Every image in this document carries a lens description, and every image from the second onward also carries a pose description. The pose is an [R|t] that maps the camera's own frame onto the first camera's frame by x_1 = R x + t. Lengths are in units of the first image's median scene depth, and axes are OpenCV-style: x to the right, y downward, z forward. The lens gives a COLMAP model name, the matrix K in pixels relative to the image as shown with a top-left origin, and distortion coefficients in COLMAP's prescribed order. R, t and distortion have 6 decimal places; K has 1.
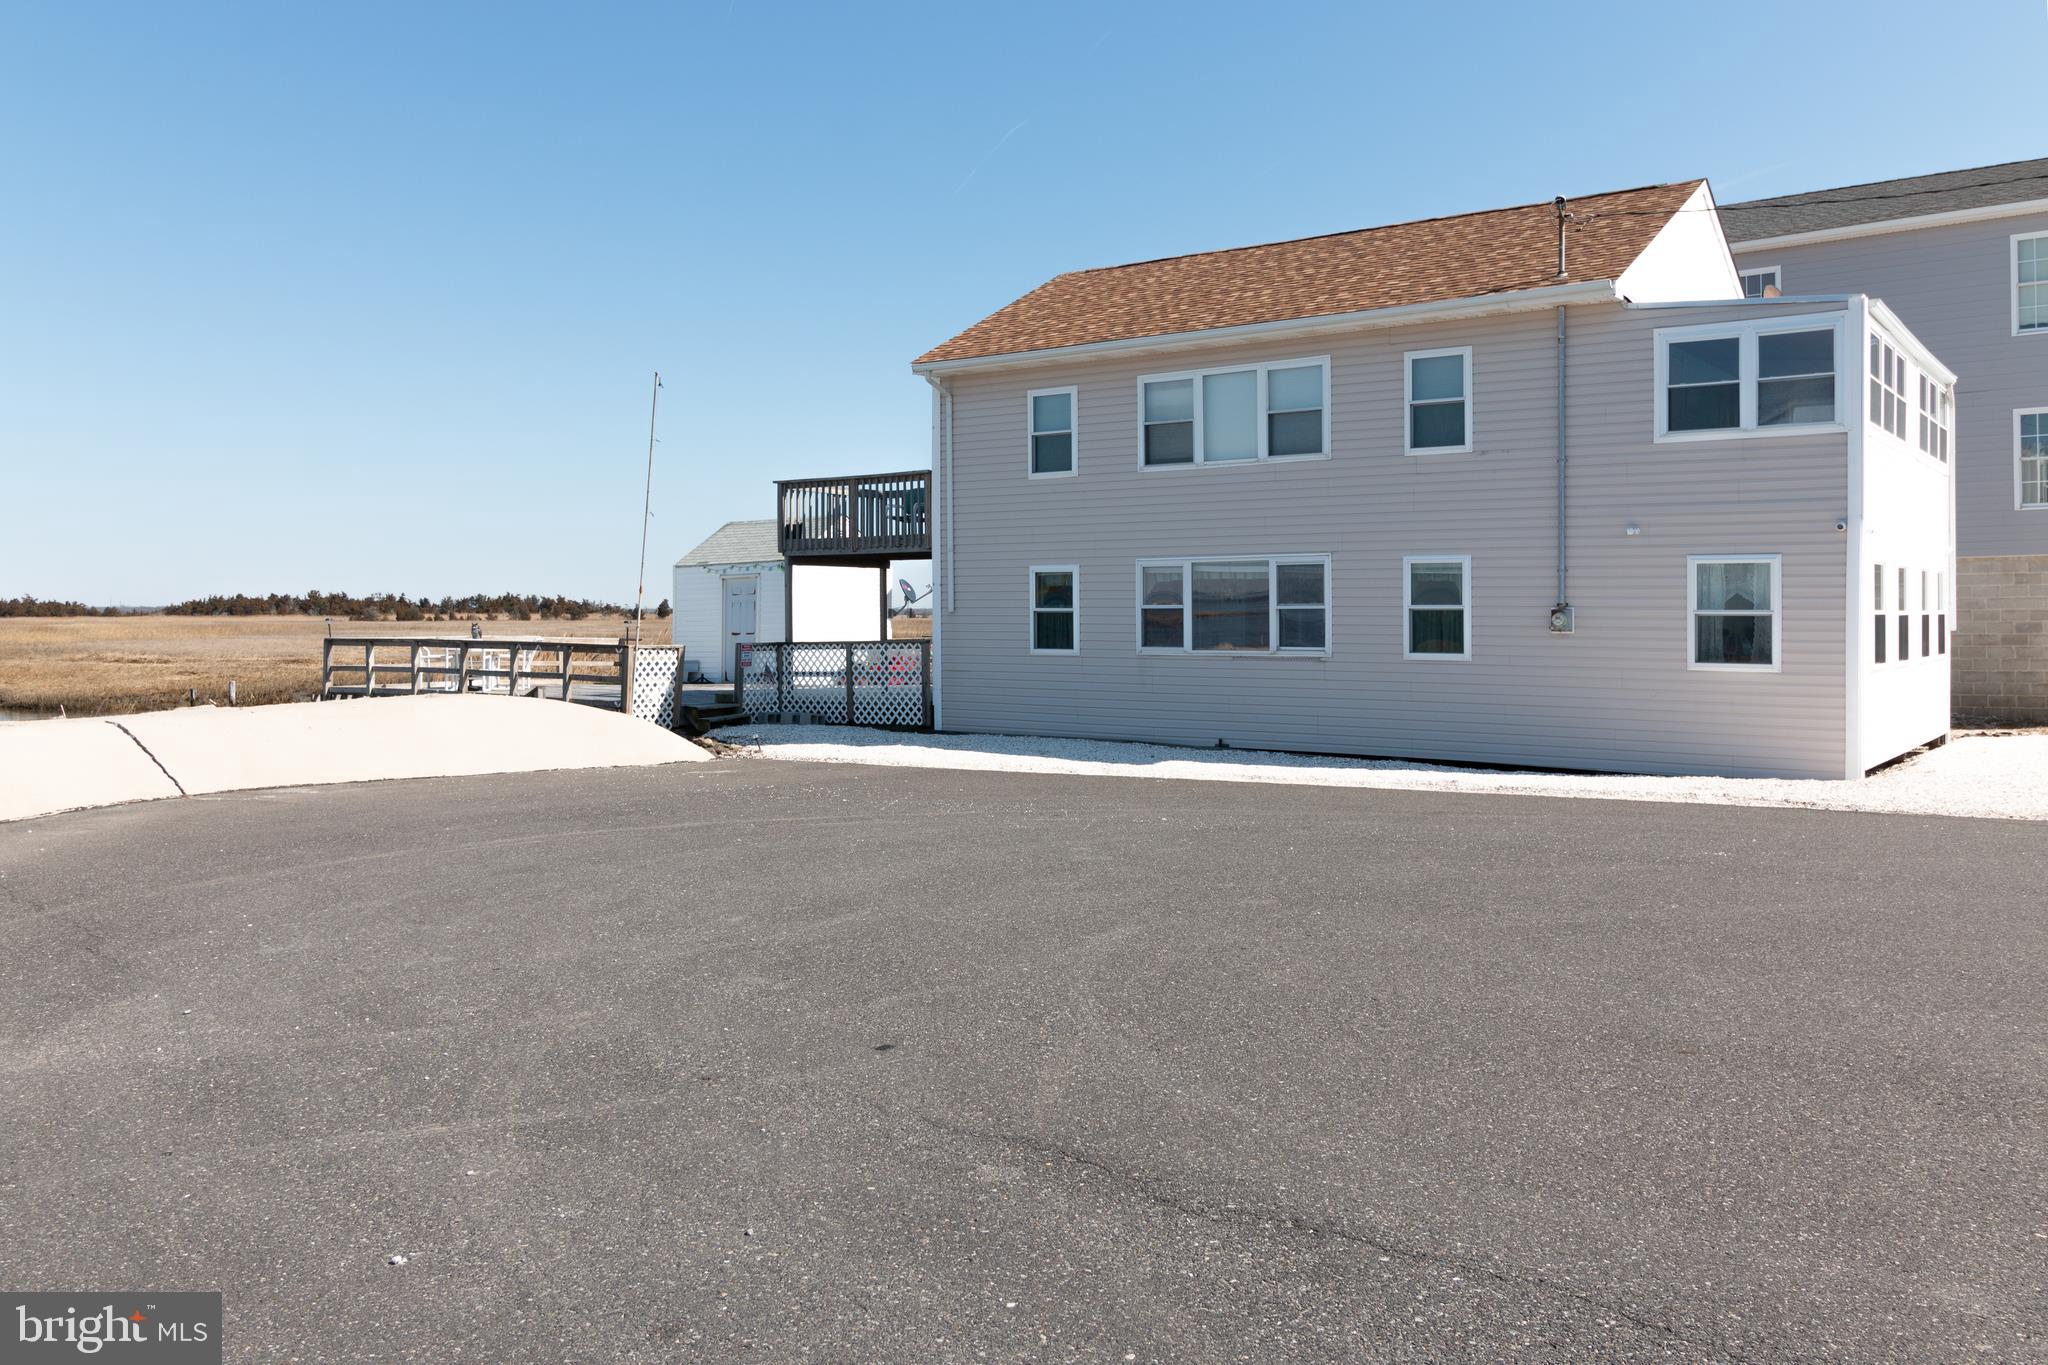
lens RADIAL K [[1640.3, 0, 1022.2], [0, 1640.3, 615.1], [0, 0, 1]] dist [-0.005691, -0.002745]
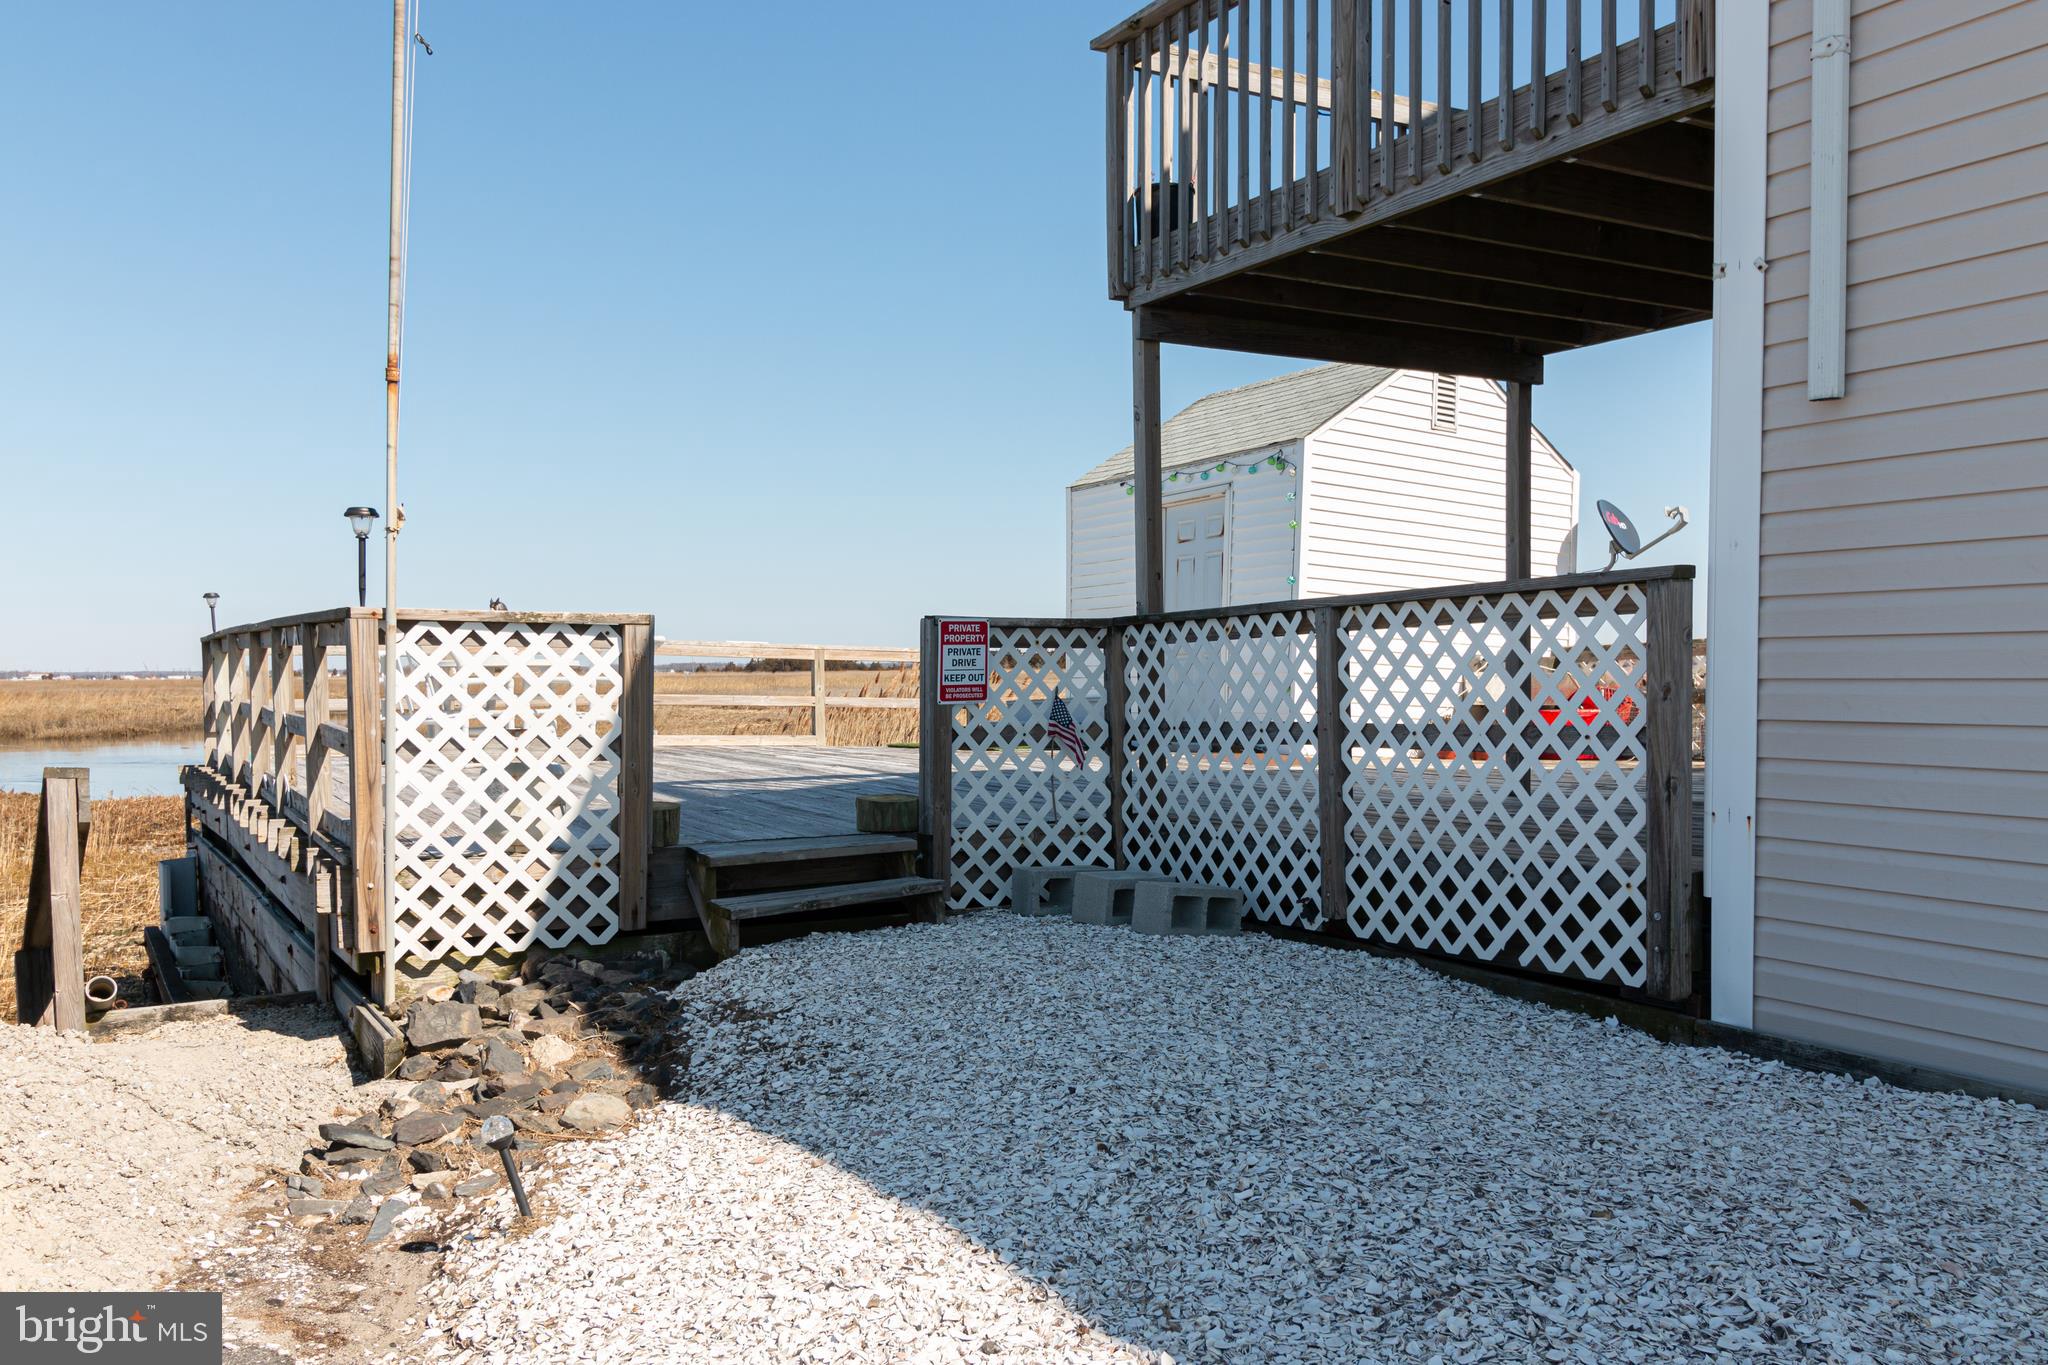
lens RADIAL K [[1620.9, 0, 1017.3], [0, 1620.9, 762.1], [0, 0, 1]] dist [0.007419, 0.002720]
pose [[0.906940, 0.018476, -0.420854, -0.045216], [0.006127, 0.998353, 0.057033, 0.025770], [0.421215, -0.054304, 0.905334, 0.748589]]
